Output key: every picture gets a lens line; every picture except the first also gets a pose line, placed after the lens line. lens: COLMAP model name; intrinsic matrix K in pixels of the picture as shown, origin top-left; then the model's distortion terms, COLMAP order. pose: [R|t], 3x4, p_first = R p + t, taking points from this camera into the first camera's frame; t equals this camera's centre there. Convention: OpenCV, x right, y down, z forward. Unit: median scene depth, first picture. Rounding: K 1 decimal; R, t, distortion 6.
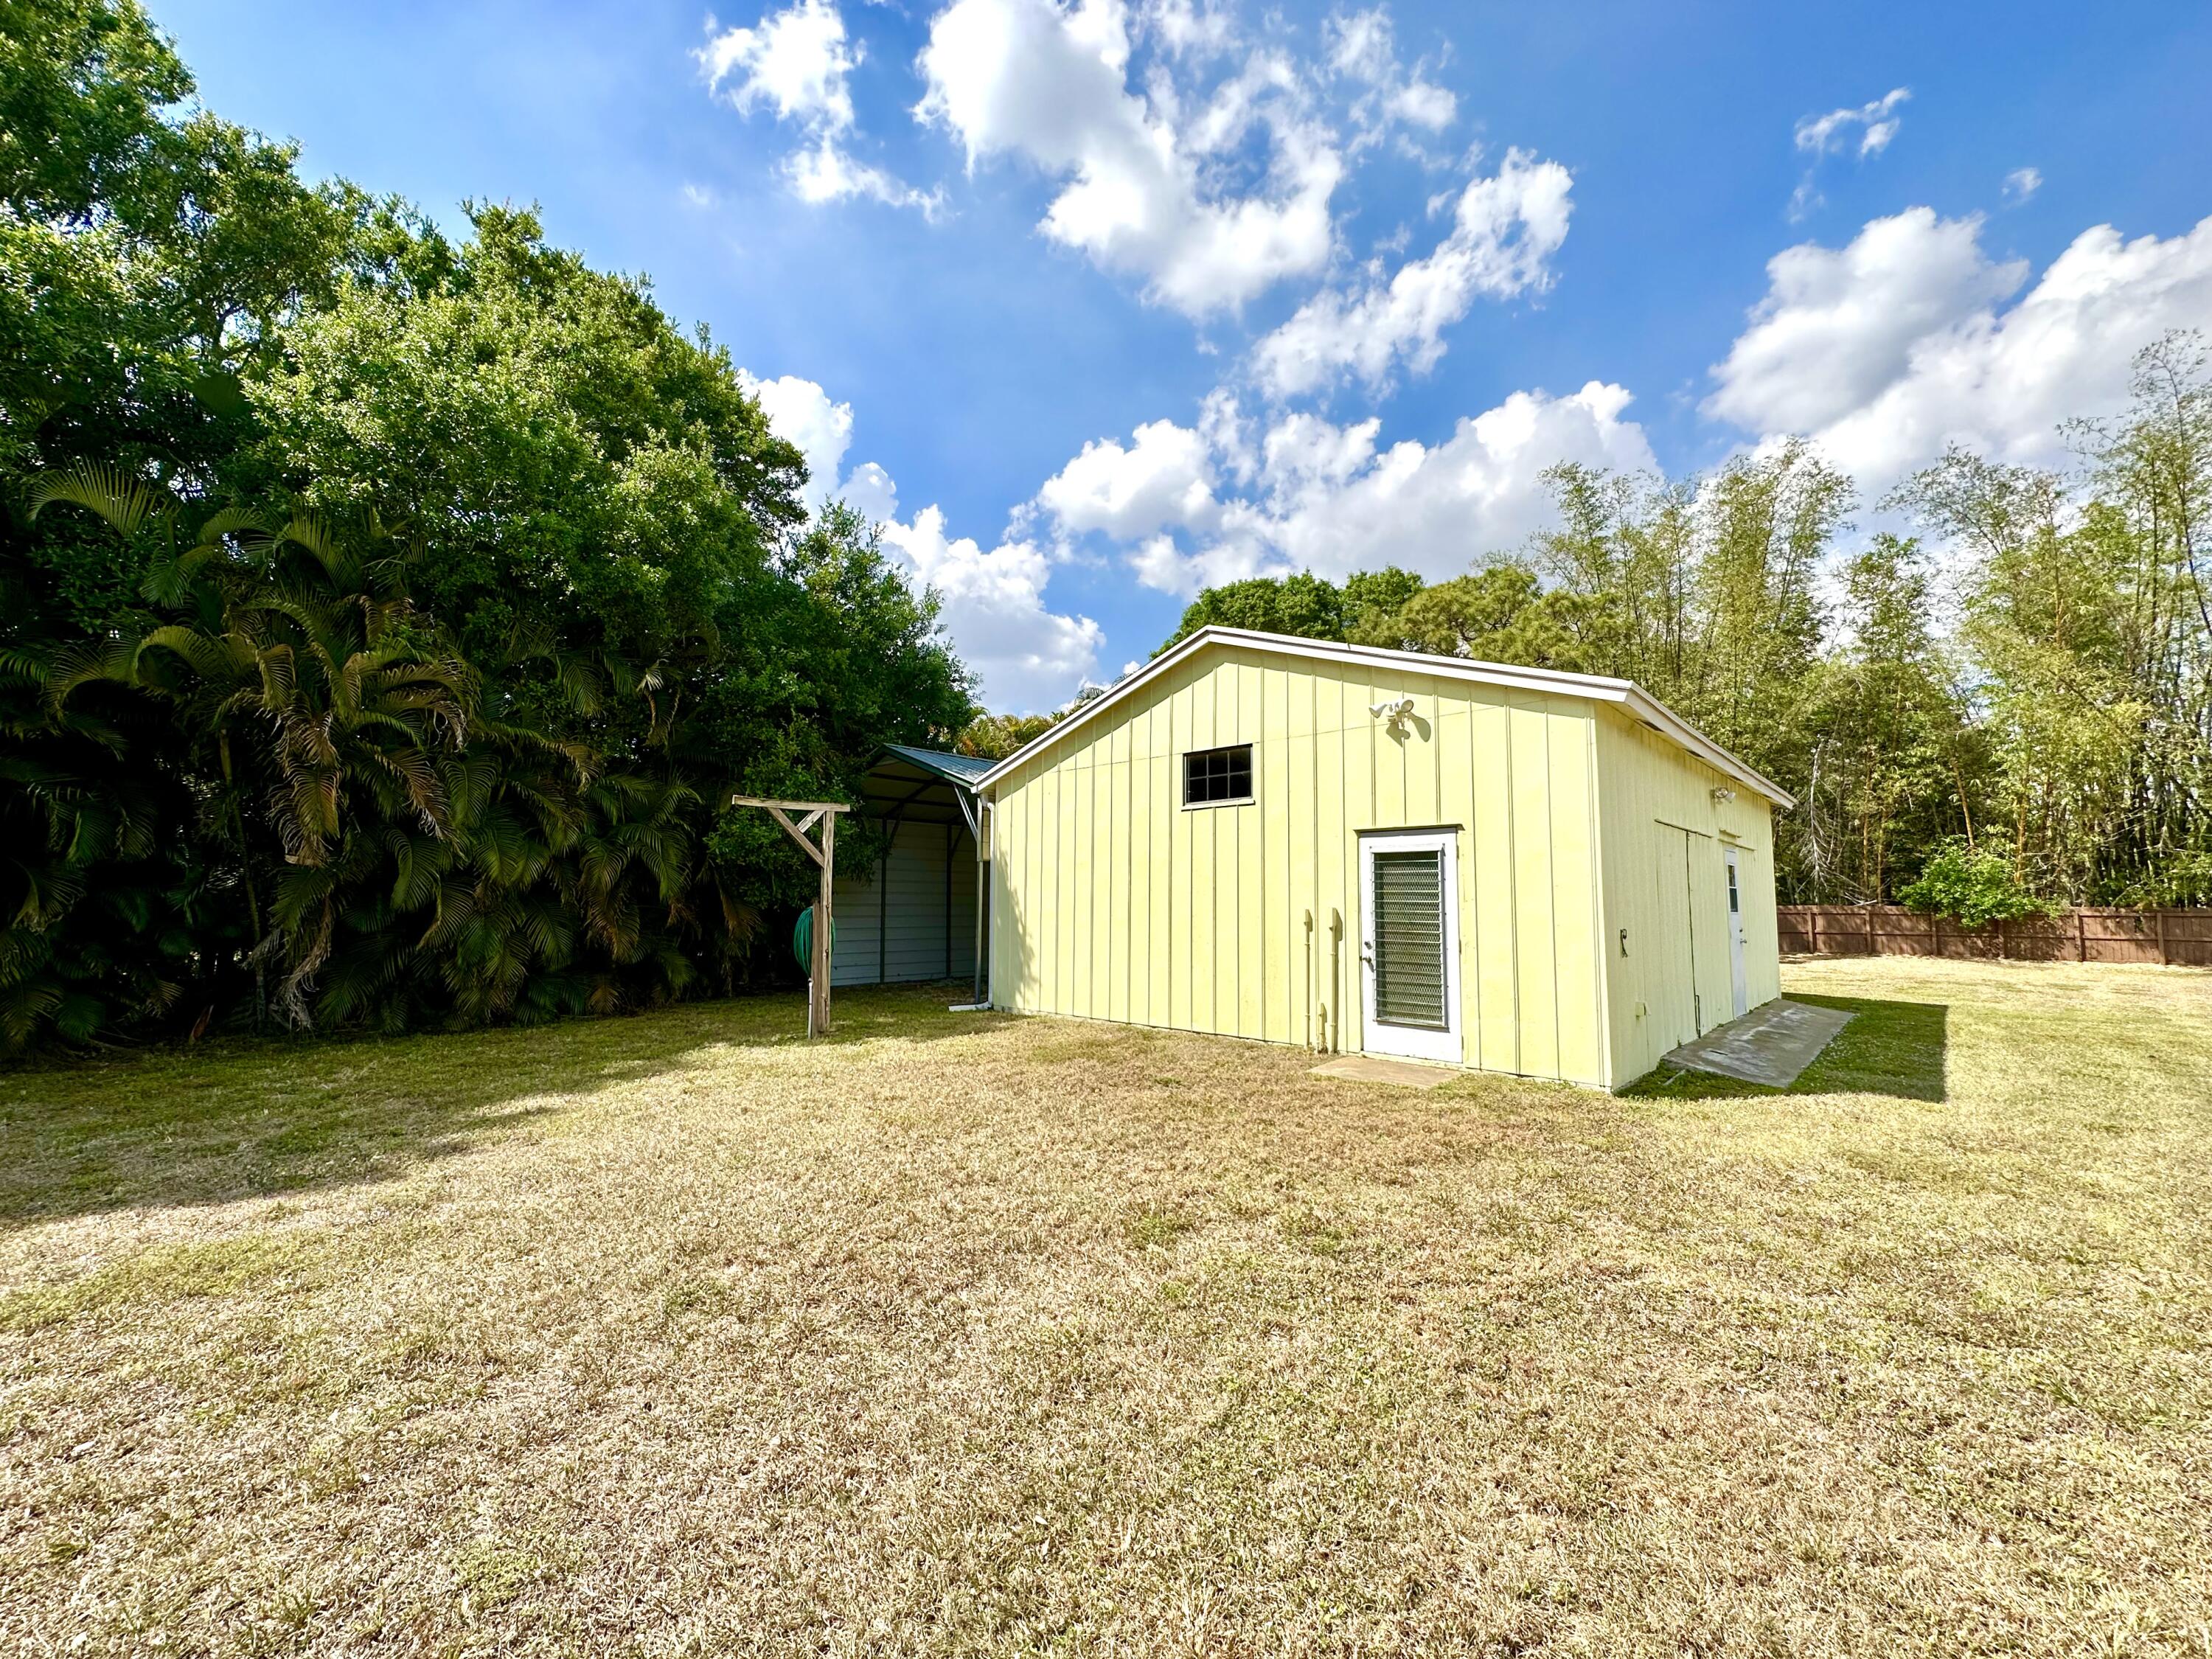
lens RADIAL K [[886.8, 0, 1105.1], [0, 886.8, 834.0], [0, 0, 1]] dist [-0.001681, 0.000037]
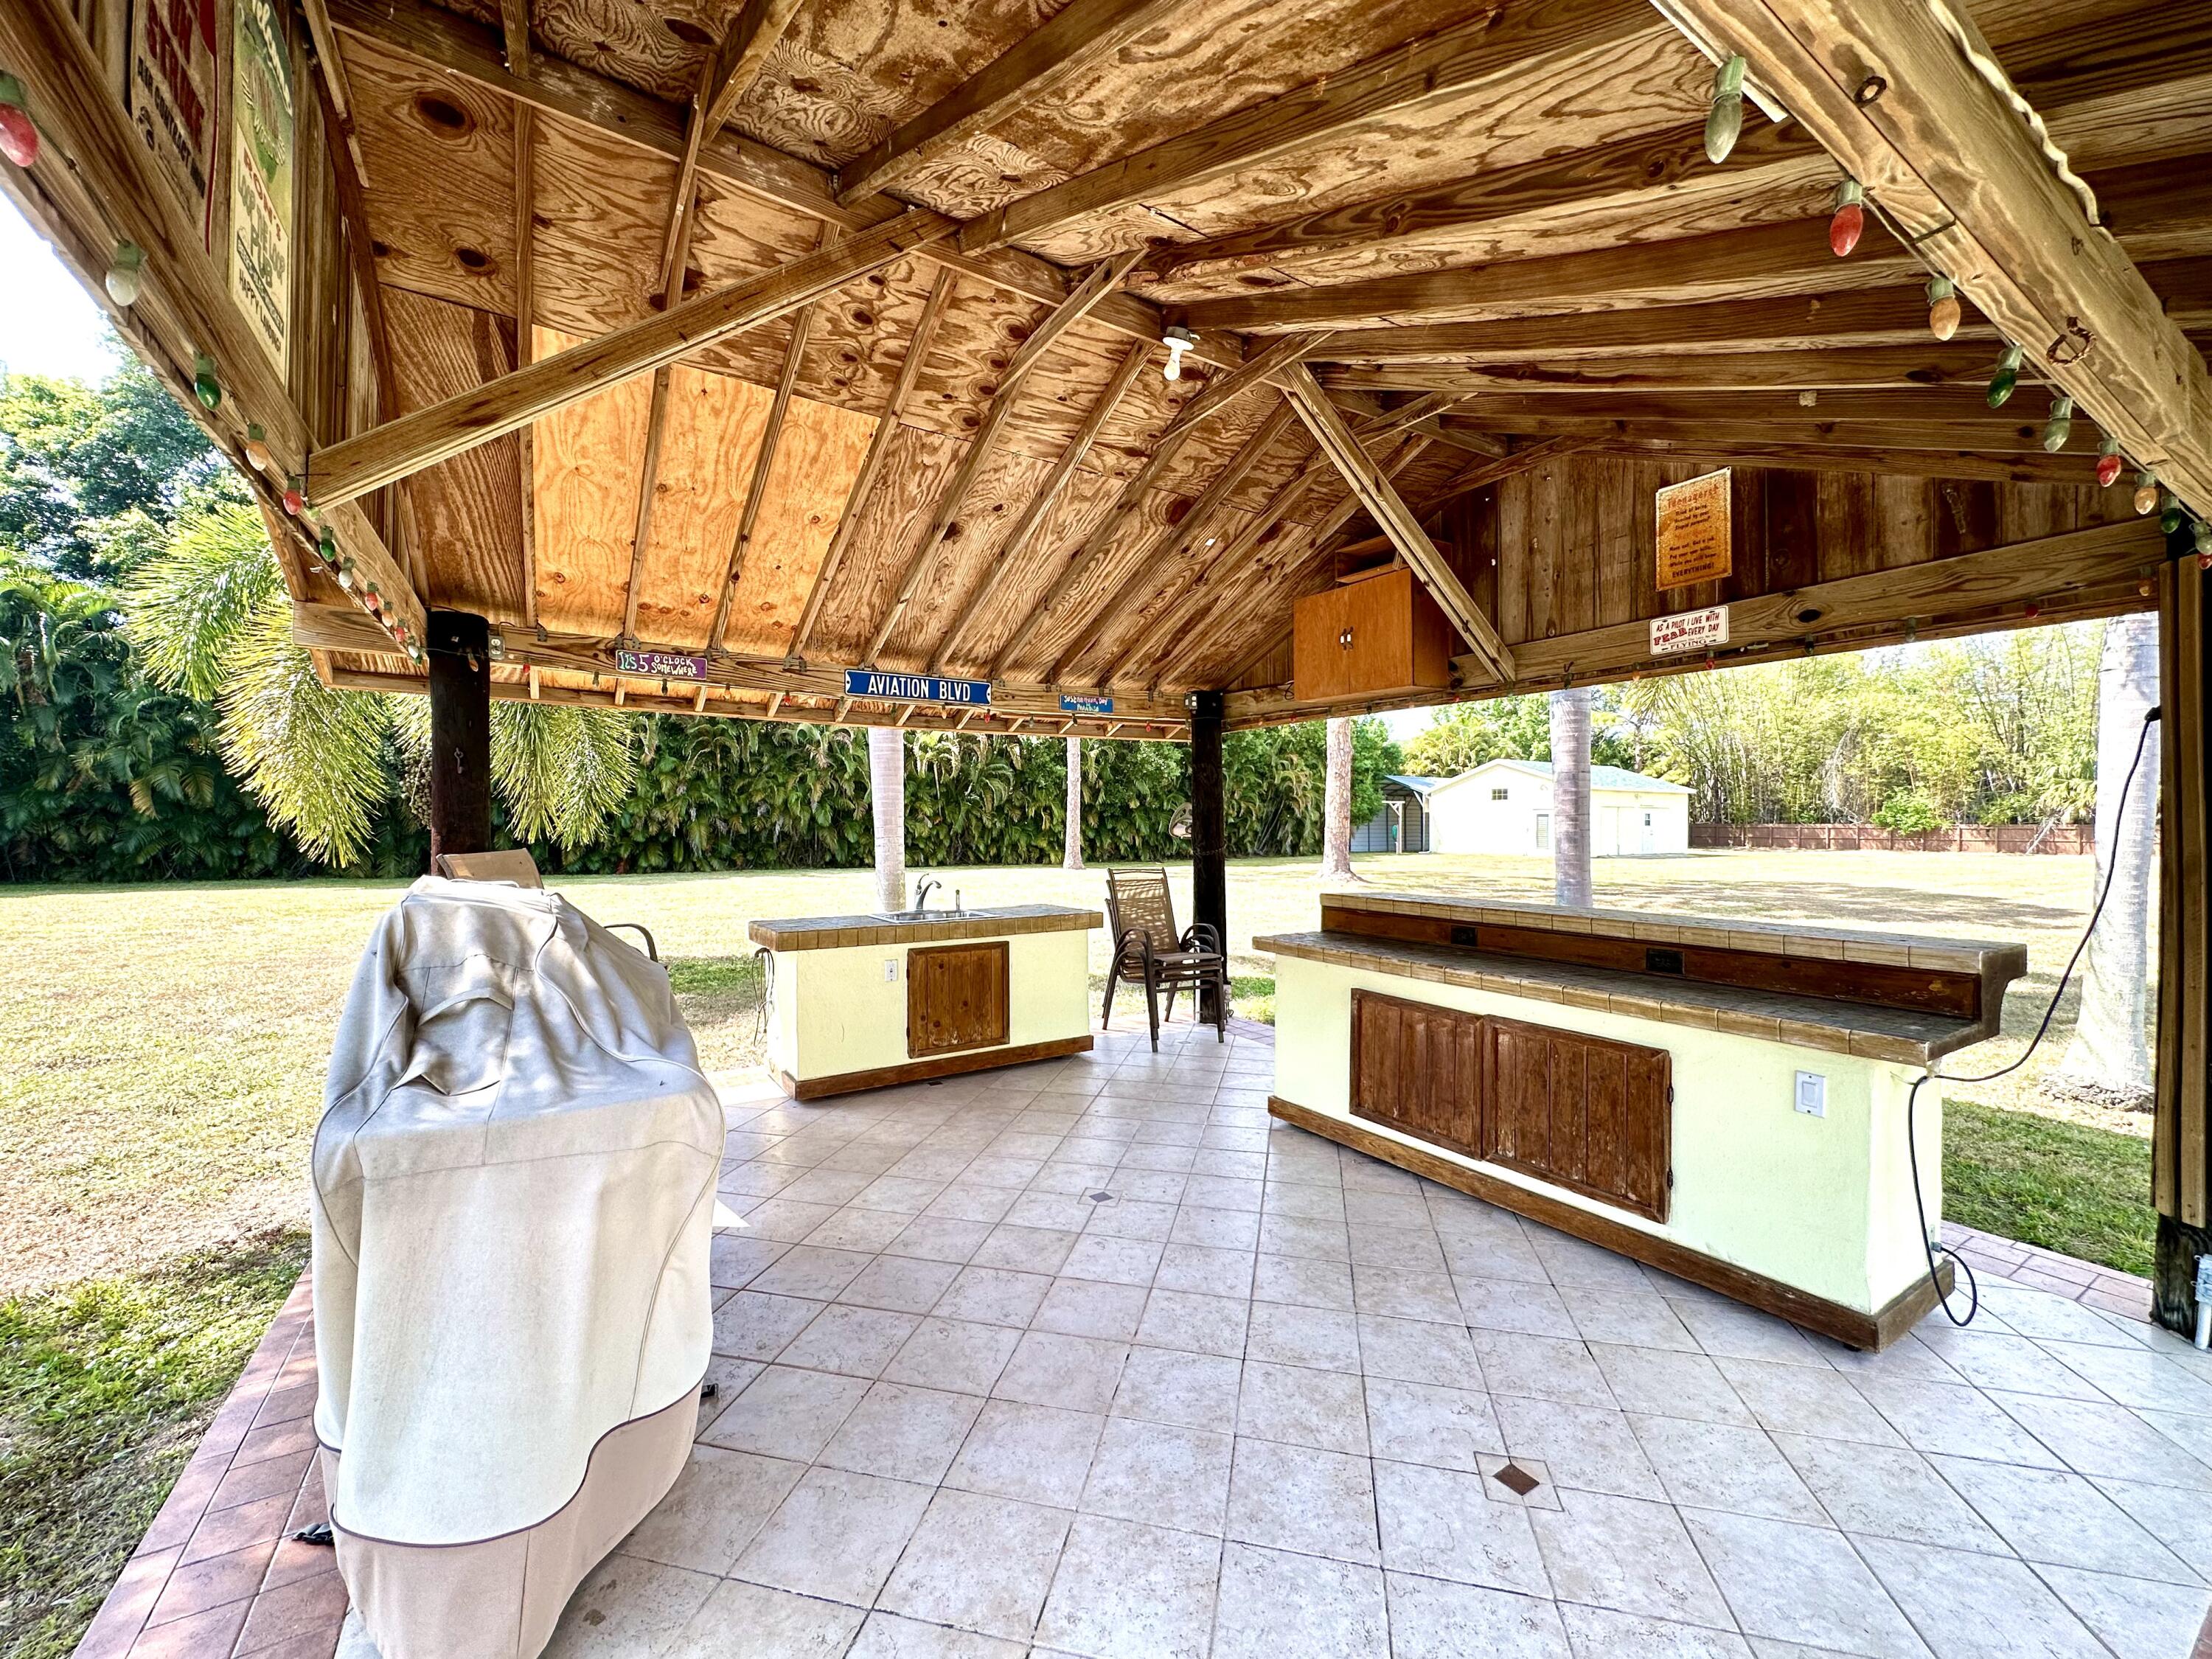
lens RADIAL K [[886.8, 0, 1107.9], [0, 886.8, 826.2], [0, 0, 1]] dist [-0.001681, 0.000037]
pose [[0.969316, -0.000995, -0.245816, -0.244657], [0.021178, 0.996612, 0.079477, -0.109223], [0.244904, -0.082244, 0.966053, -1.349484]]
